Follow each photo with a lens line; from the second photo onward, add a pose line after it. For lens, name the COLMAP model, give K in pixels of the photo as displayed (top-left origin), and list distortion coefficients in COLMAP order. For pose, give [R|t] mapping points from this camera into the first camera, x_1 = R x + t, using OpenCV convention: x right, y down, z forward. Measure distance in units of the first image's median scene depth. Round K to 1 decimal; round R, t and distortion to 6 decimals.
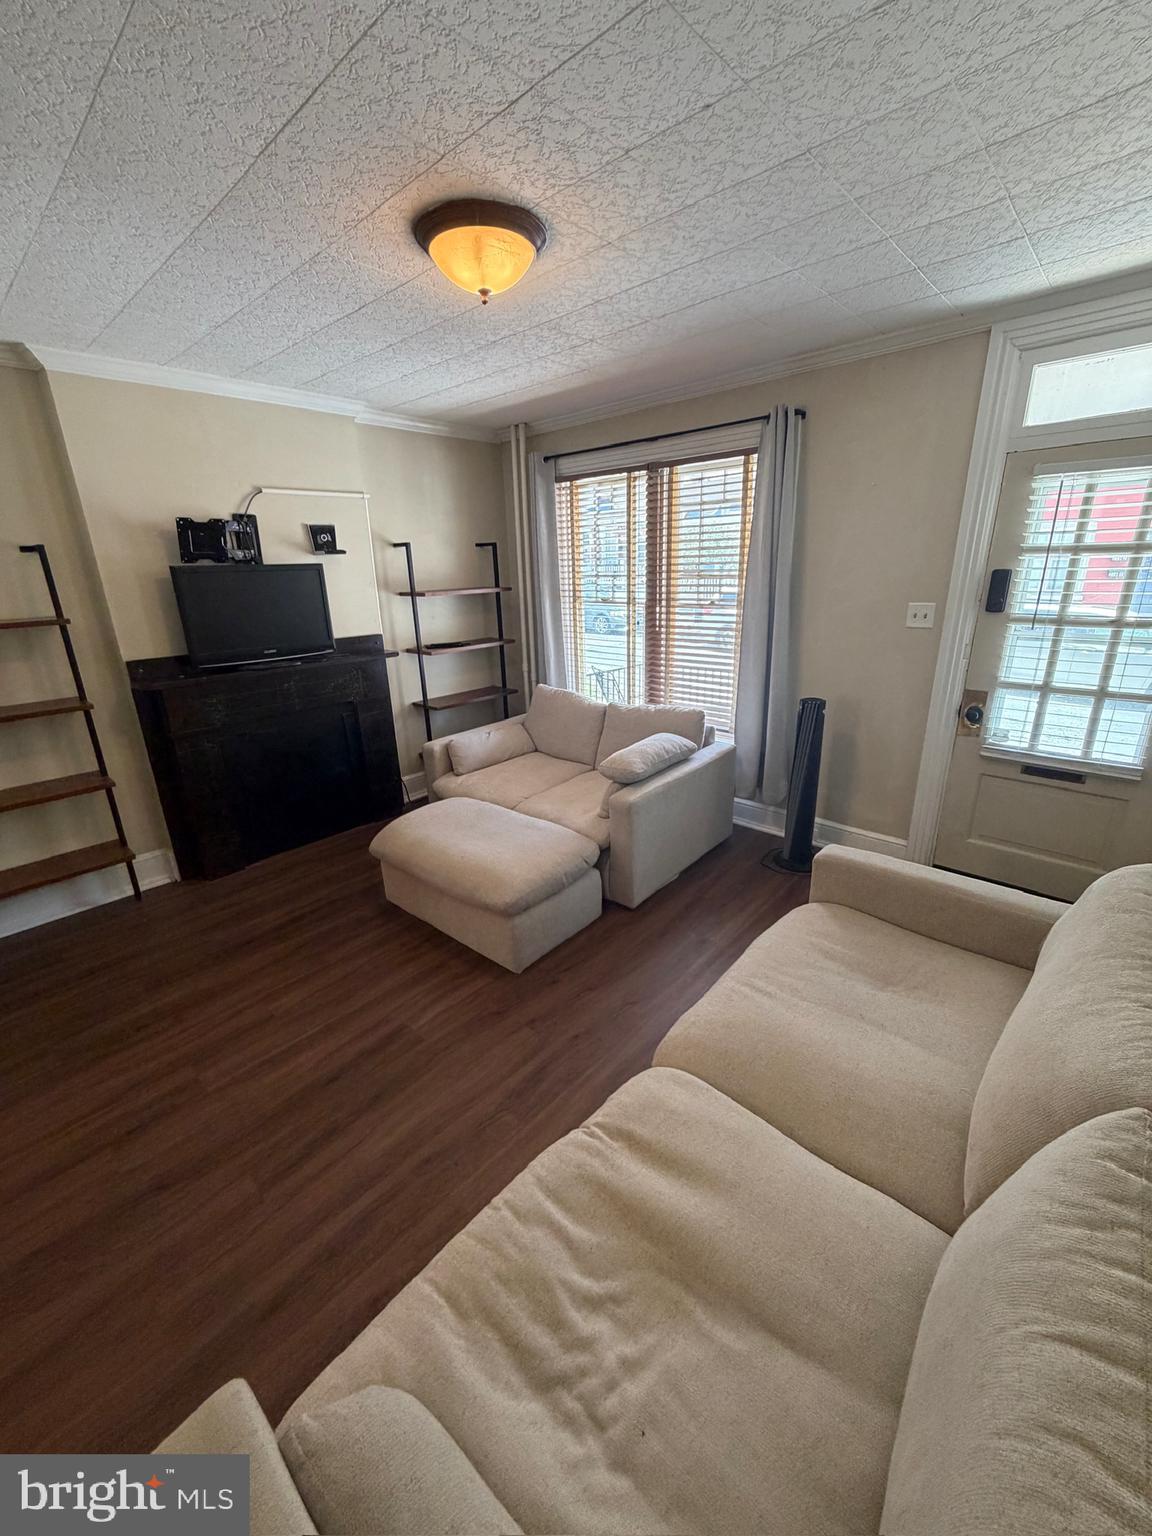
lens RADIAL K [[612.4, 0, 577.6], [0, 612.4, 768.3], [0, 0, 1]] dist [-0.002171, 0.000600]
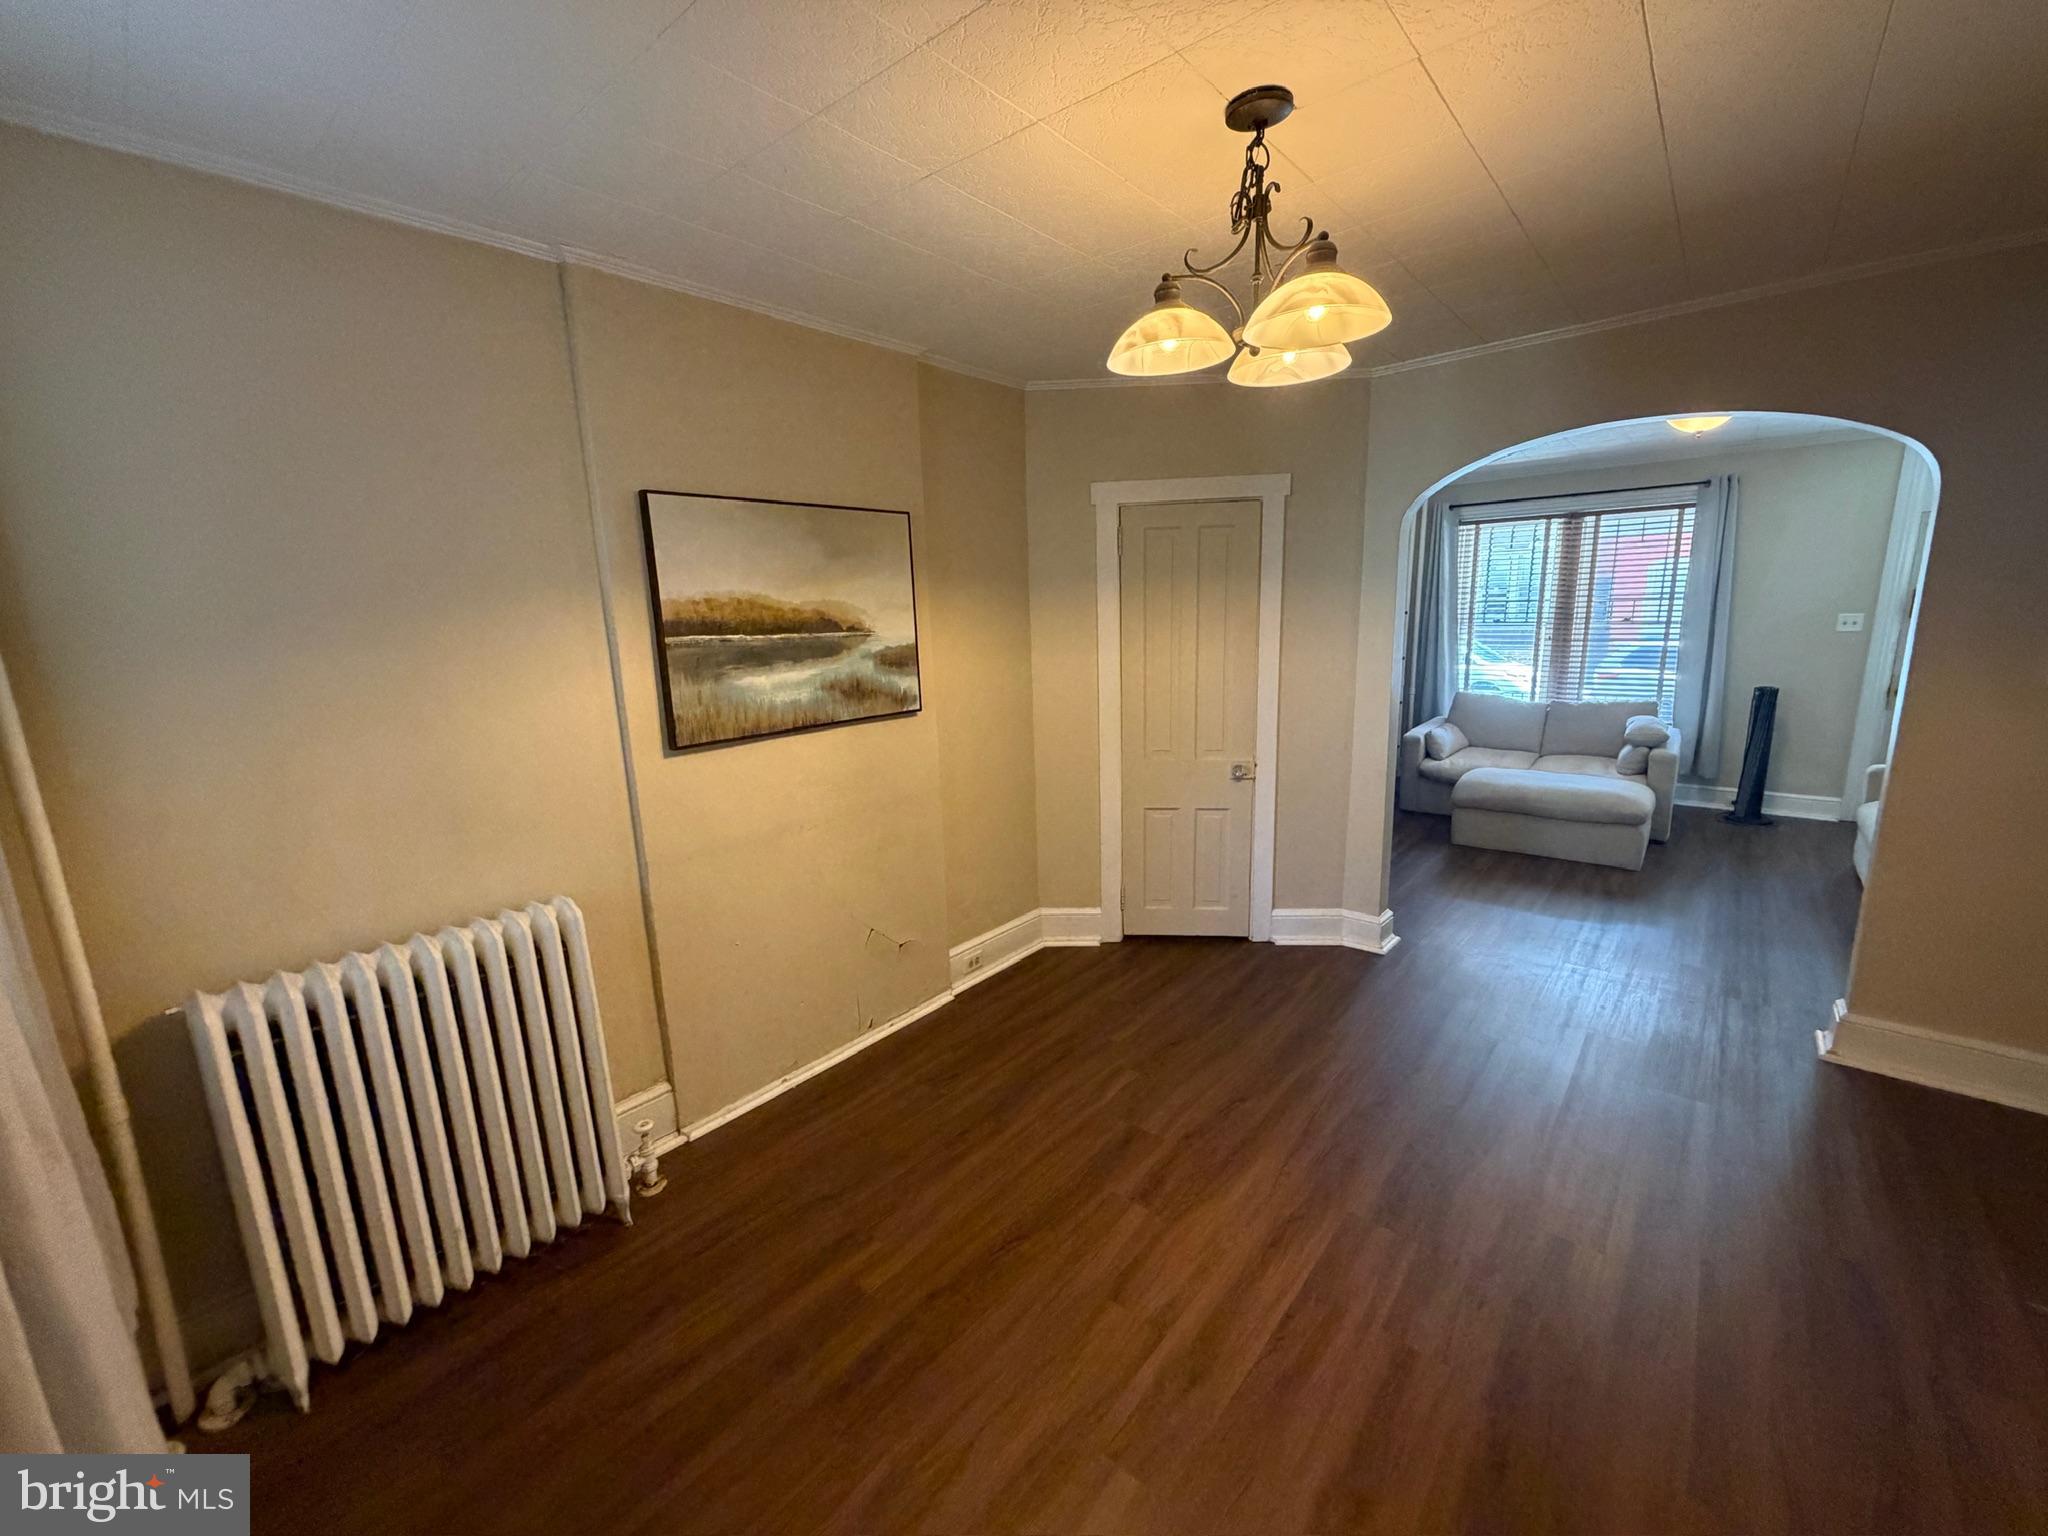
lens RADIAL K [[816.5, 0, 1014.2], [0, 816.5, 776.1], [0, 0, 1]] dist [-0.002171, 0.000600]
pose [[0.999693, -0.006089, 0.024007, -1.307136], [0.009052, 0.992079, -0.125291, 0.290636], [-0.023054, 0.125470, 0.991830, -0.692261]]
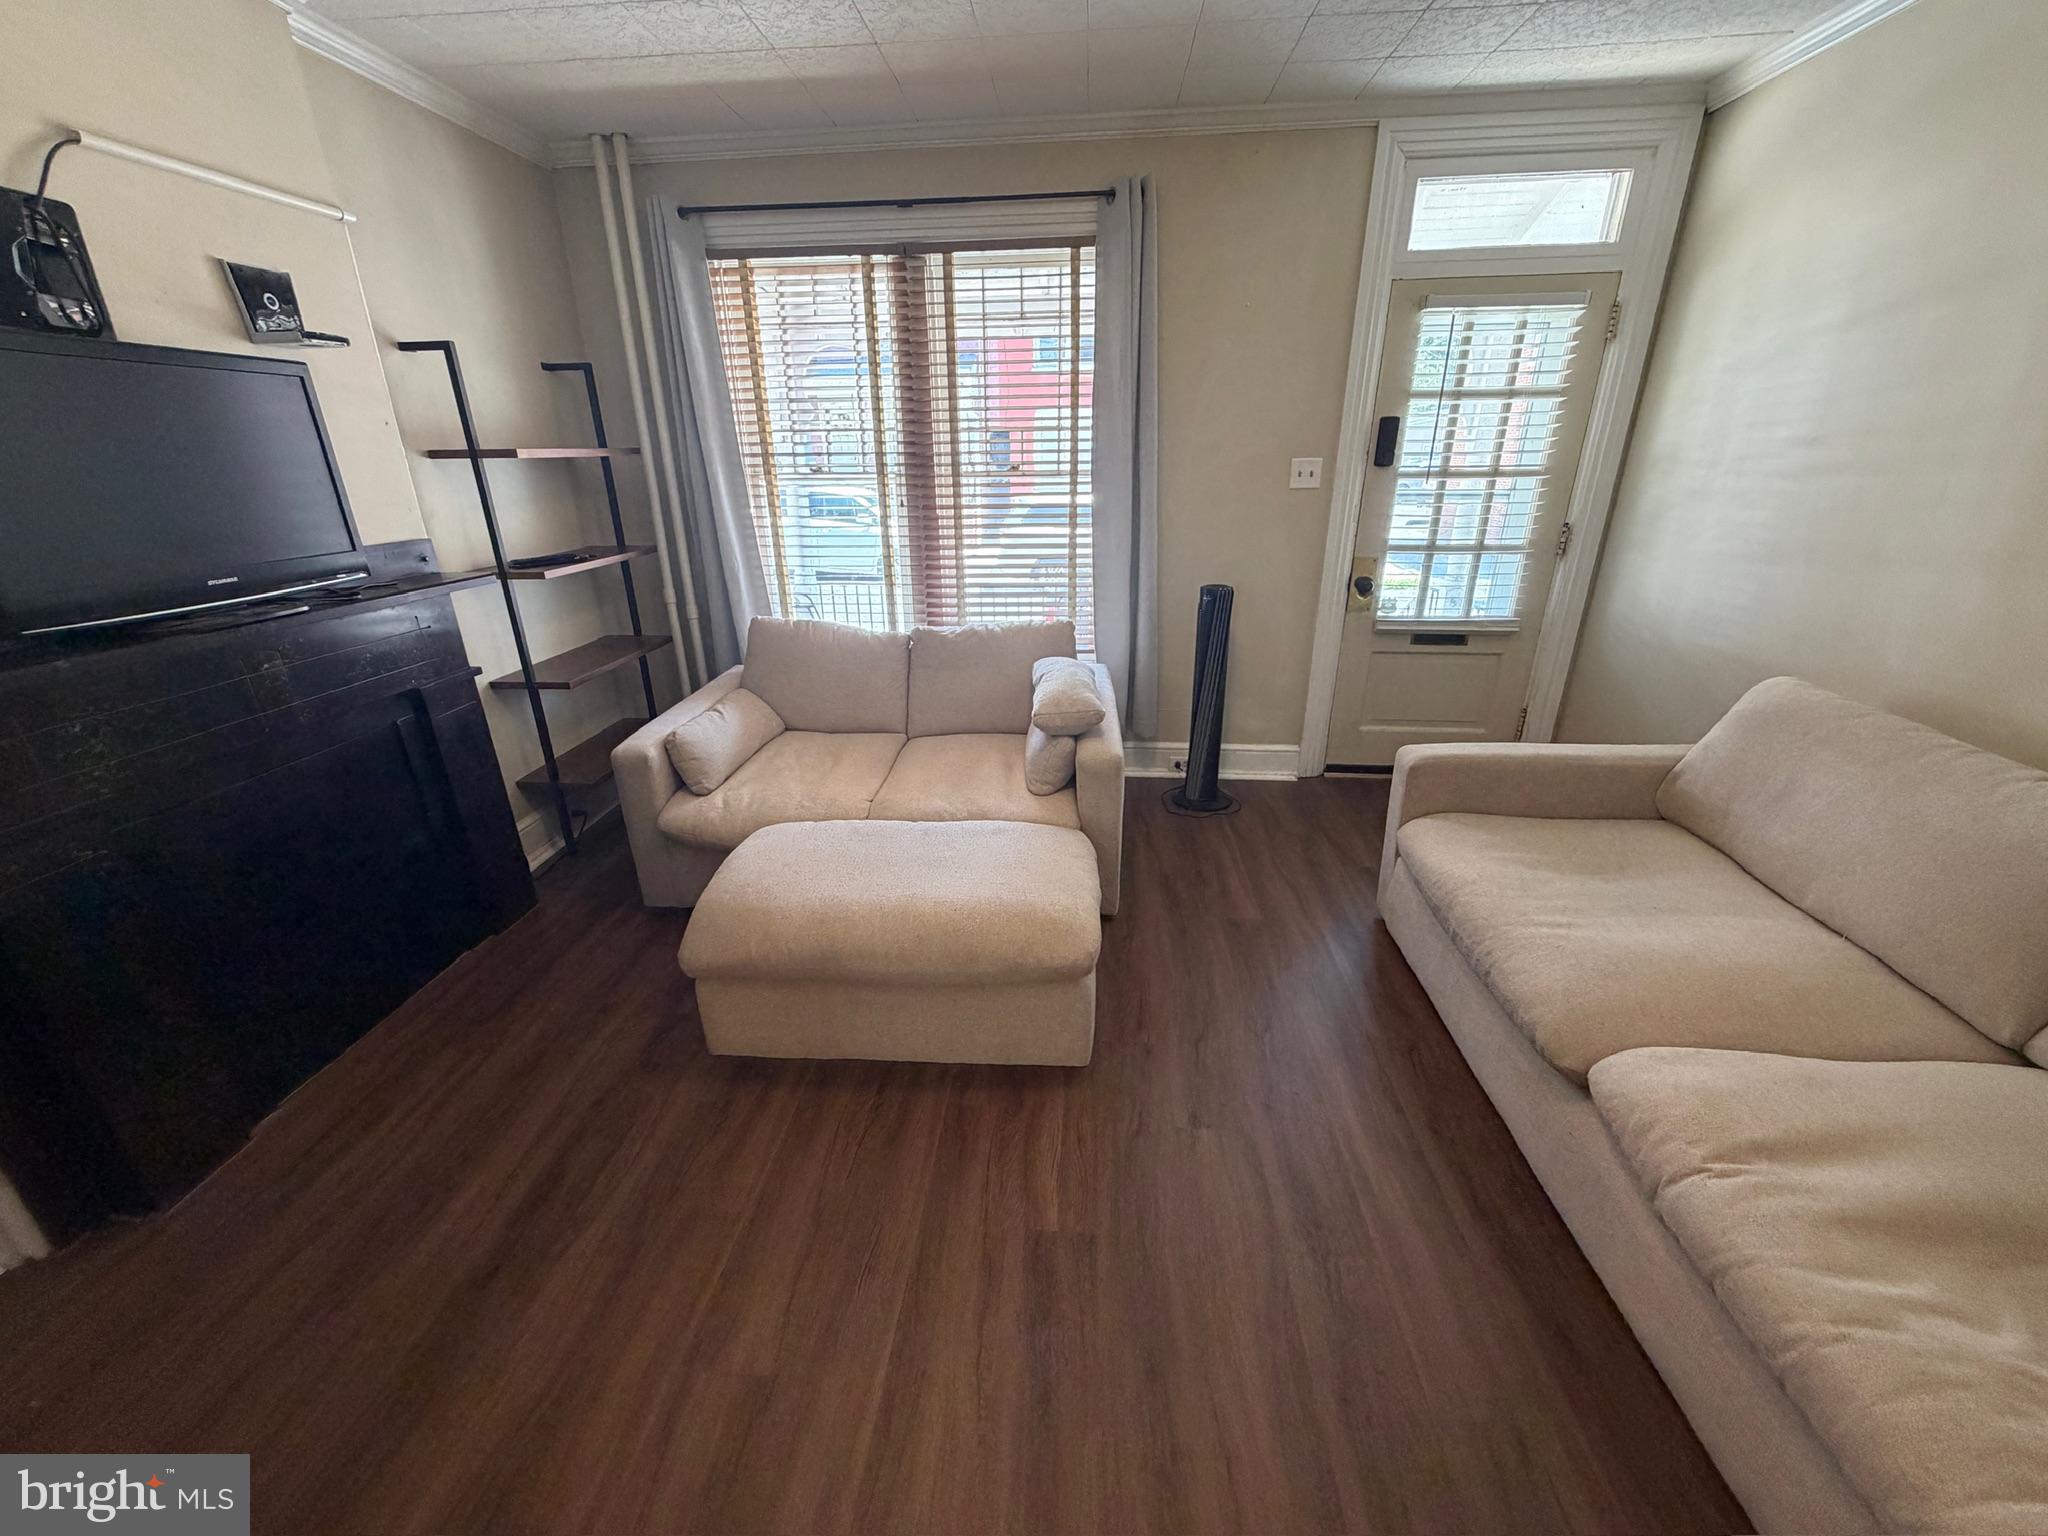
lens RADIAL K [[816.5, 0, 1020.7], [0, 816.5, 769.4], [0, 0, 1]] dist [-0.002171, 0.000600]
pose [[0.795218, -0.207231, 0.569810, -0.461278], [0.185450, 0.977872, 0.096824, -0.032897], [-0.577266, 0.028675, 0.816052, 0.316200]]
